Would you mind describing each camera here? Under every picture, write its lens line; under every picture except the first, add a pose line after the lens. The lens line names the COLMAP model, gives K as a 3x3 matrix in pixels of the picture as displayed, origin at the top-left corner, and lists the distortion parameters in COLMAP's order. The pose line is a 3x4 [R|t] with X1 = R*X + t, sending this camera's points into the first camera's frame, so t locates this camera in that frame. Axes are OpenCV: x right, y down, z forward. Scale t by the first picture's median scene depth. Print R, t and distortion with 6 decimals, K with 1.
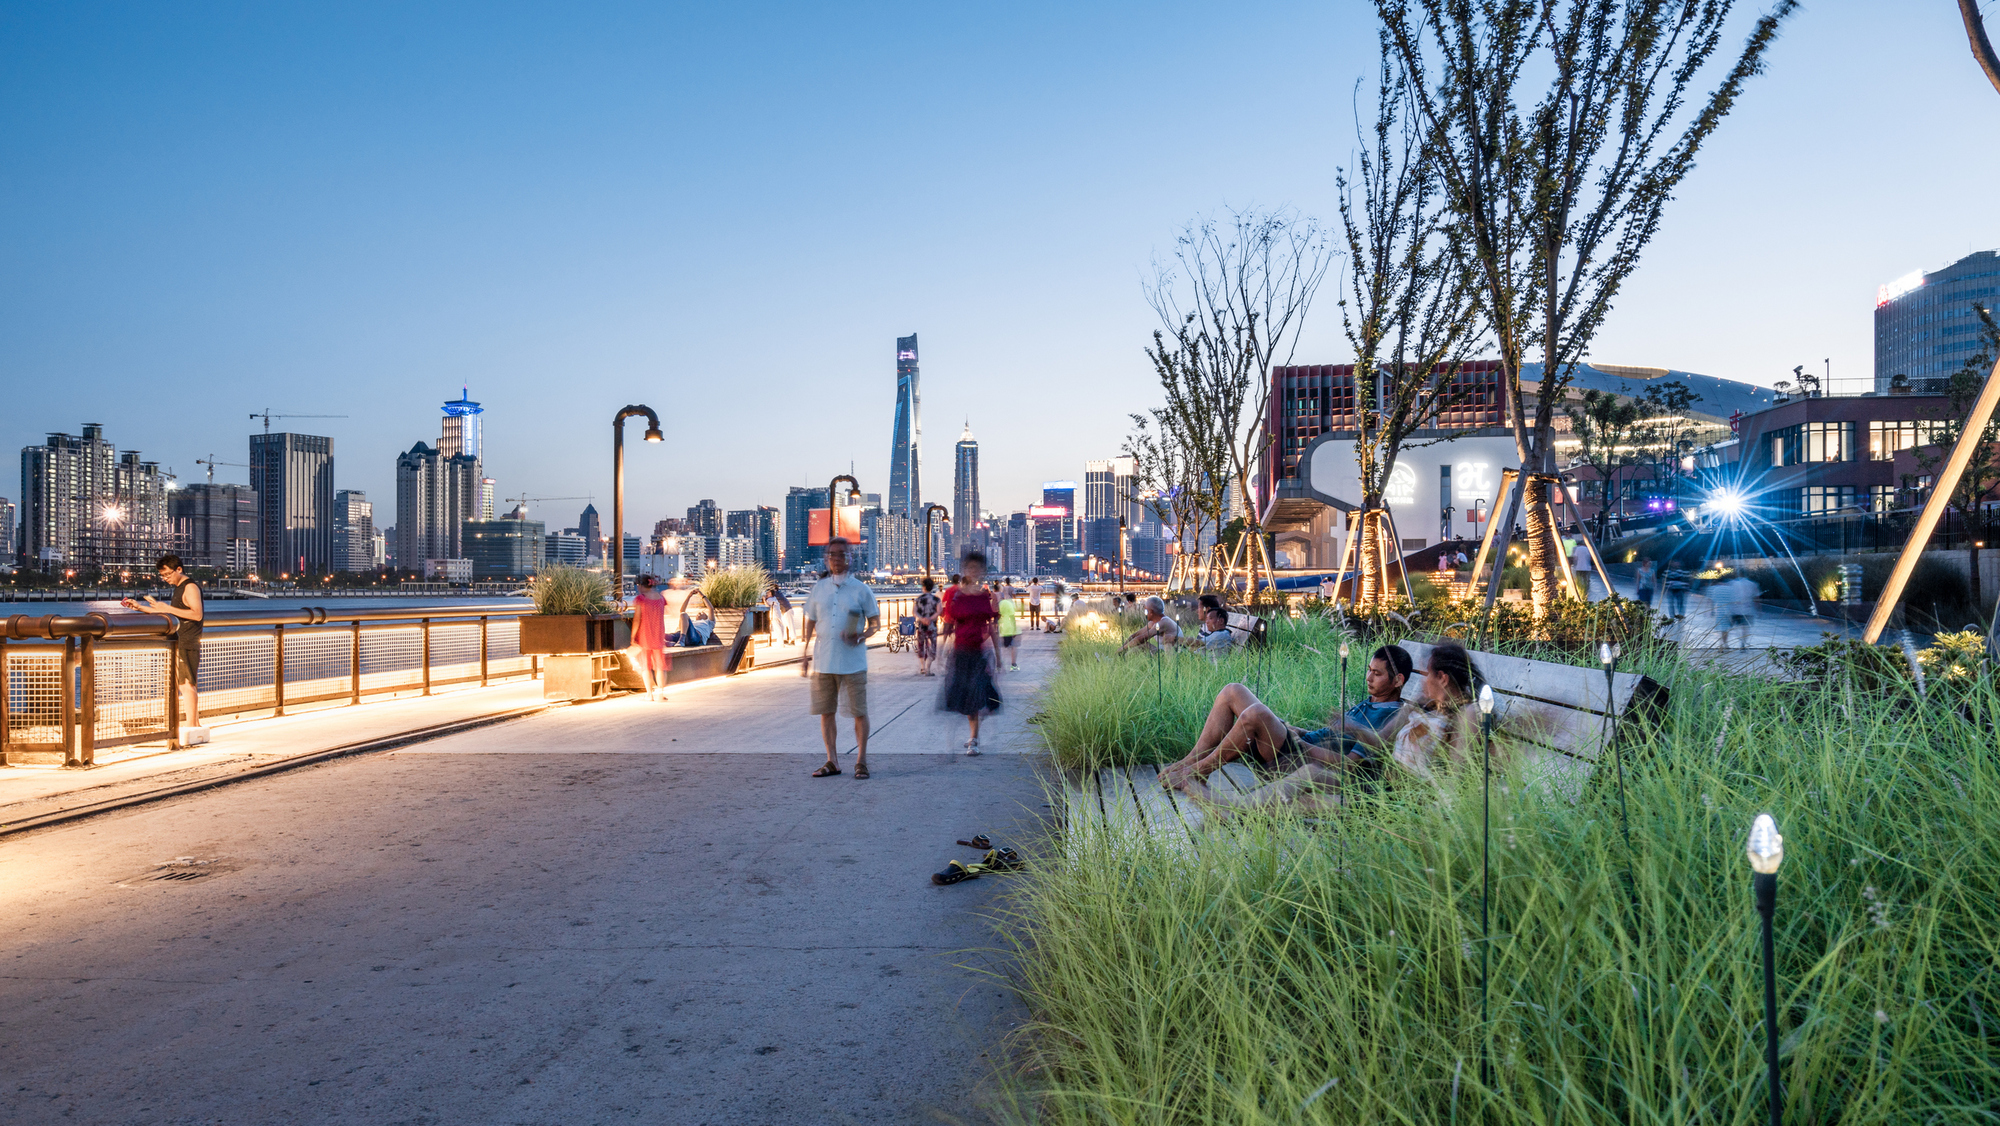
lens RADIAL K [[1379.2, 0, 1000.0], [0, 1379.2, 563.0], [0, 0, 1]] dist [-0.000729, -0.001425]
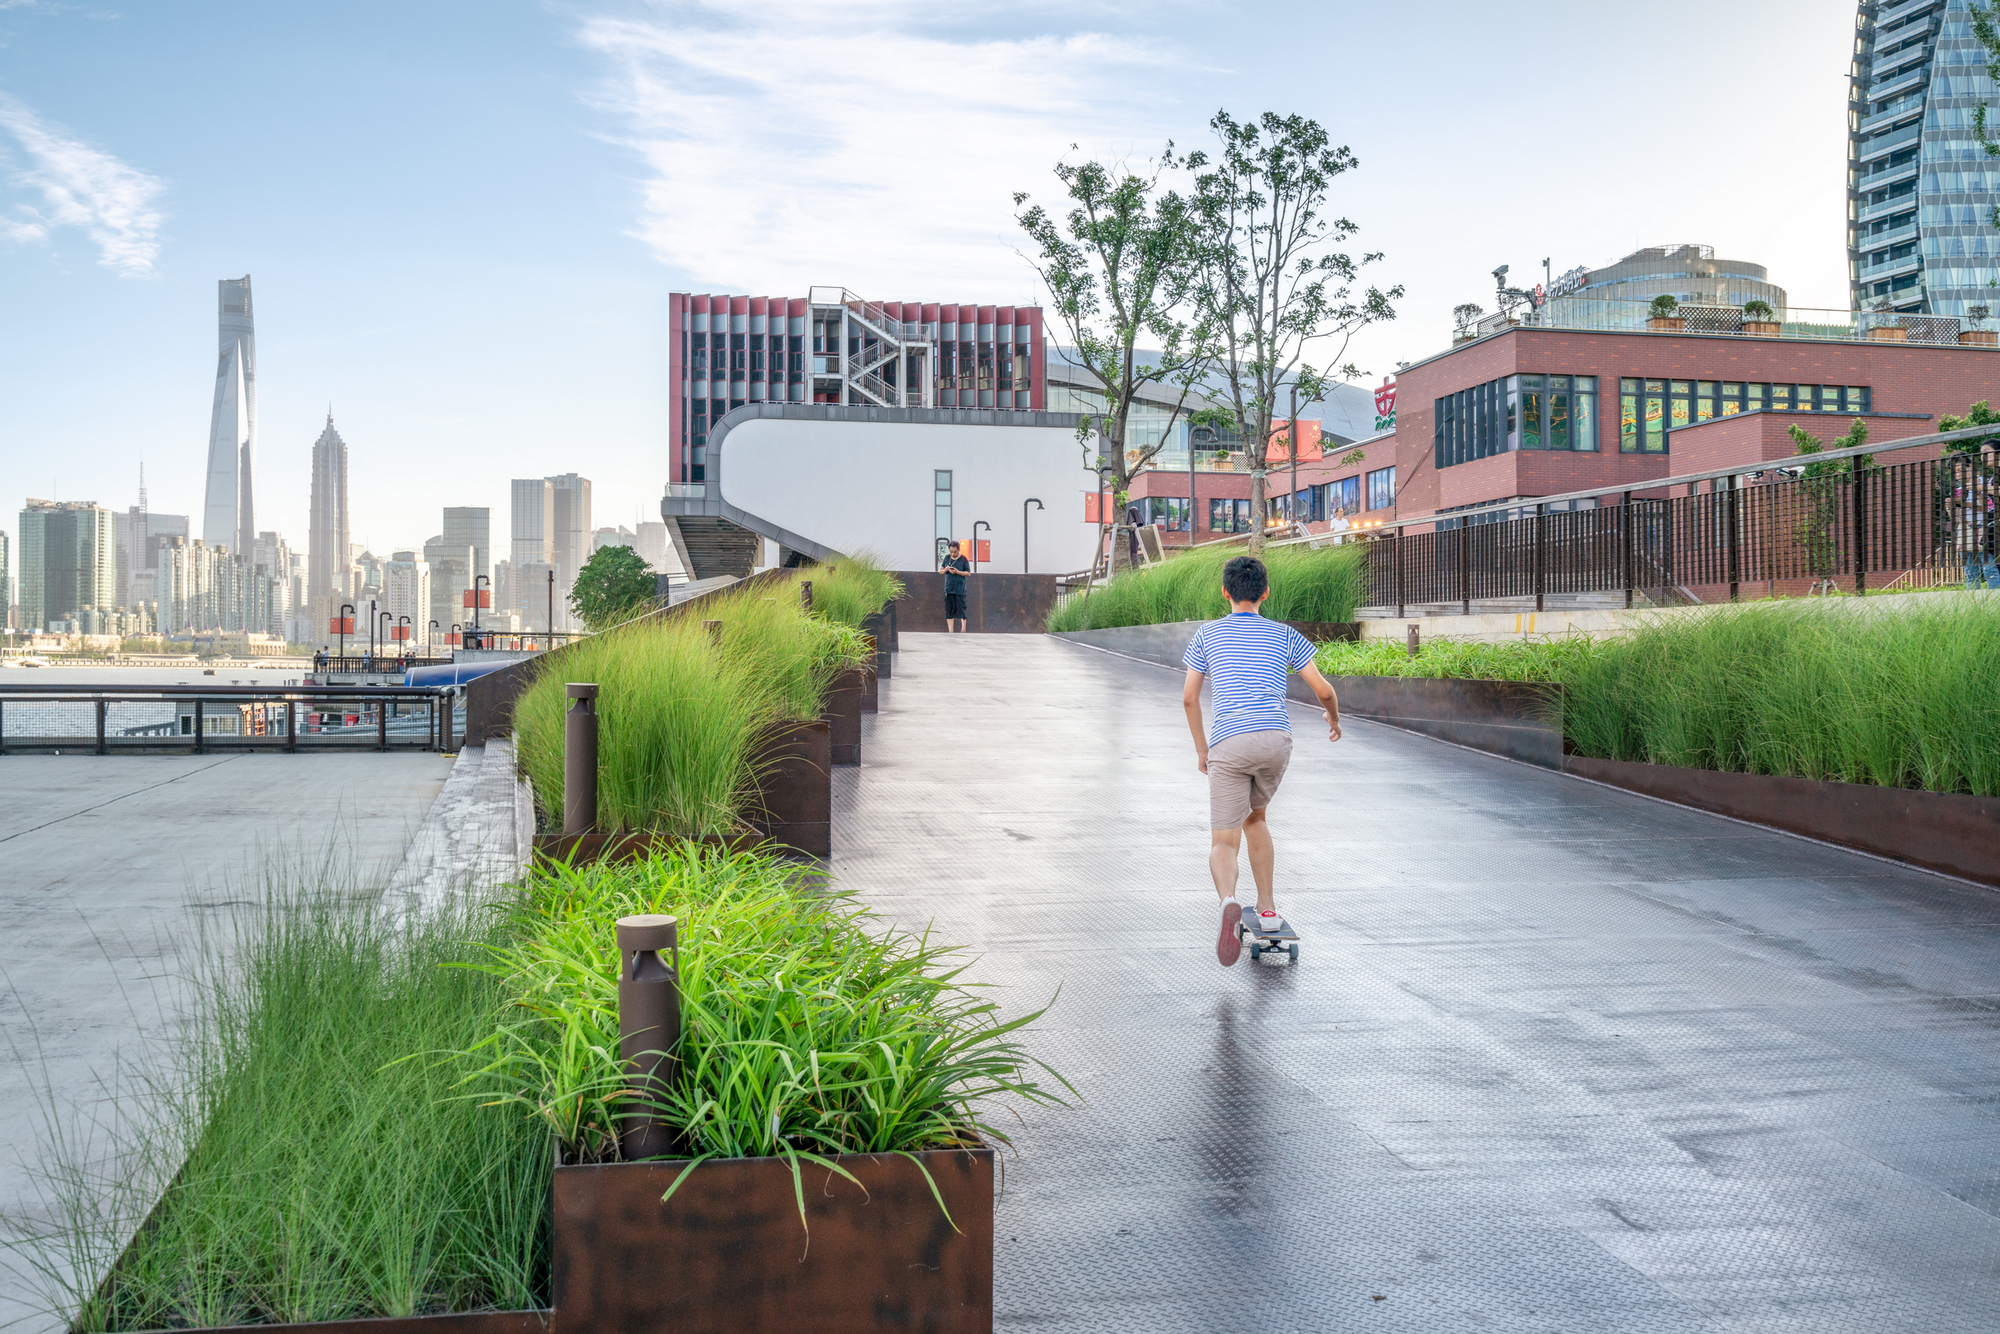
lens RADIAL K [[1887.8, 0, 1000.0], [0, 1887.8, 667.0], [0, 0, 1]] dist [0.003649, 0.001343]
pose [[0.953414, 0.012870, 0.301392, 0.093117], [-0.018508, 0.999703, 0.015858, 0.001494], [-0.301098, -0.020697, 0.953368, 0.189284]]
